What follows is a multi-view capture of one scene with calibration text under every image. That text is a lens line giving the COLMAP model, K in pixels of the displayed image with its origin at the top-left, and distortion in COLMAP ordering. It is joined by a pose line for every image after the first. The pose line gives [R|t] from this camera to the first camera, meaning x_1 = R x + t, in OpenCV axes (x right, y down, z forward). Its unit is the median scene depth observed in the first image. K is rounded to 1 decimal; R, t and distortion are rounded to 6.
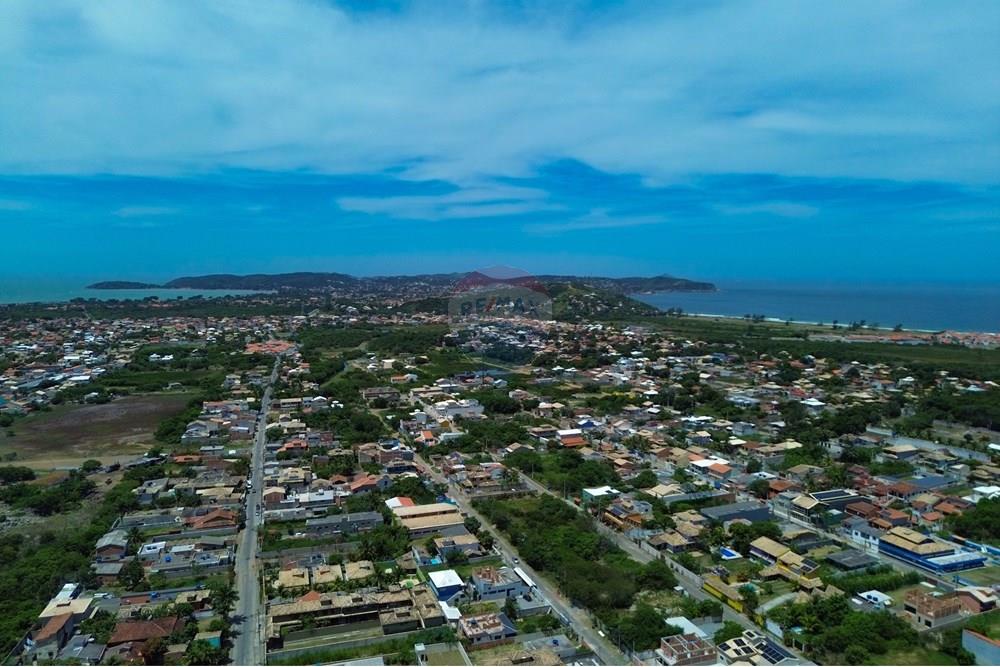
lens RADIAL K [[702.3, 0, 504.3], [0, 702.3, 327.1], [0, 0, 1]] dist [0.065792, -0.059374]
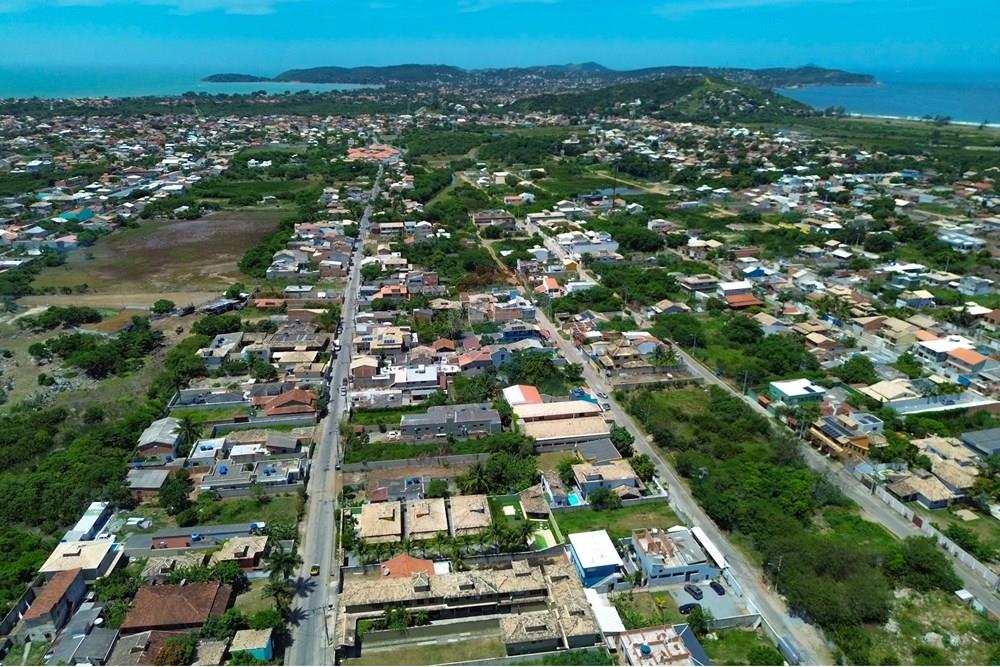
lens RADIAL K [[702.3, 0, 502.4], [0, 702.3, 338.7], [0, 0, 1]] dist [0.065792, -0.059374]
pose [[0.987620, 0.054552, -0.147072, -0.047239], [-0.009809, 0.957223, 0.289186, -0.018649], [0.156556, -0.284163, 0.945908, 0.234711]]
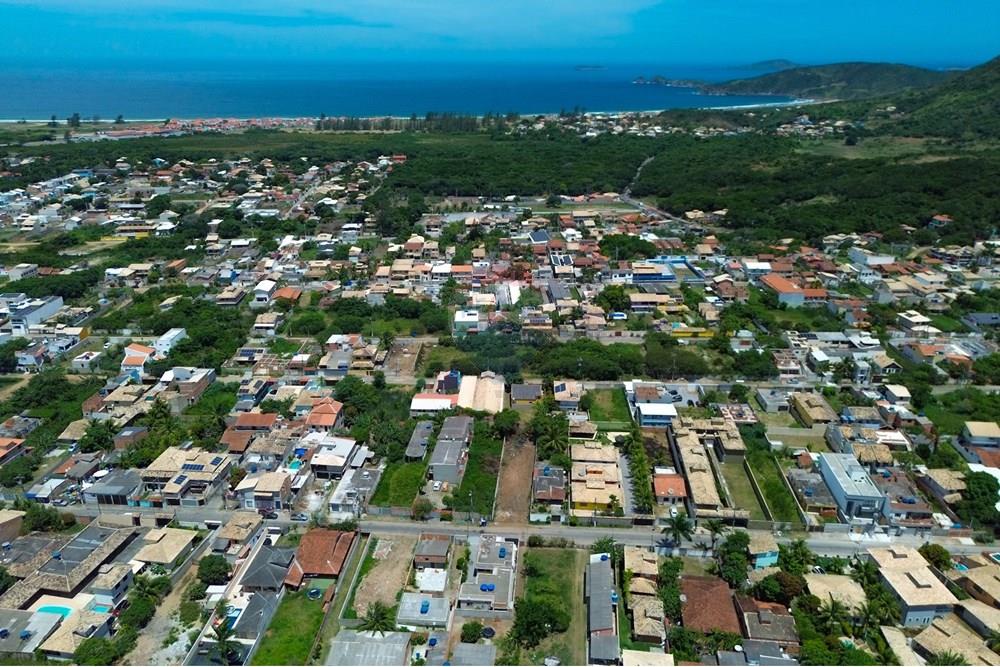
lens RADIAL K [[702.3, 0, 503.9], [0, 702.3, 336.3], [0, 0, 1]] dist [0.065792, -0.059374]
pose [[0.376837, -0.342178, 0.860760, -0.592009], [0.067721, 0.936957, 0.342821, -0.065389], [-0.923801, -0.070896, 0.376253, 0.481423]]
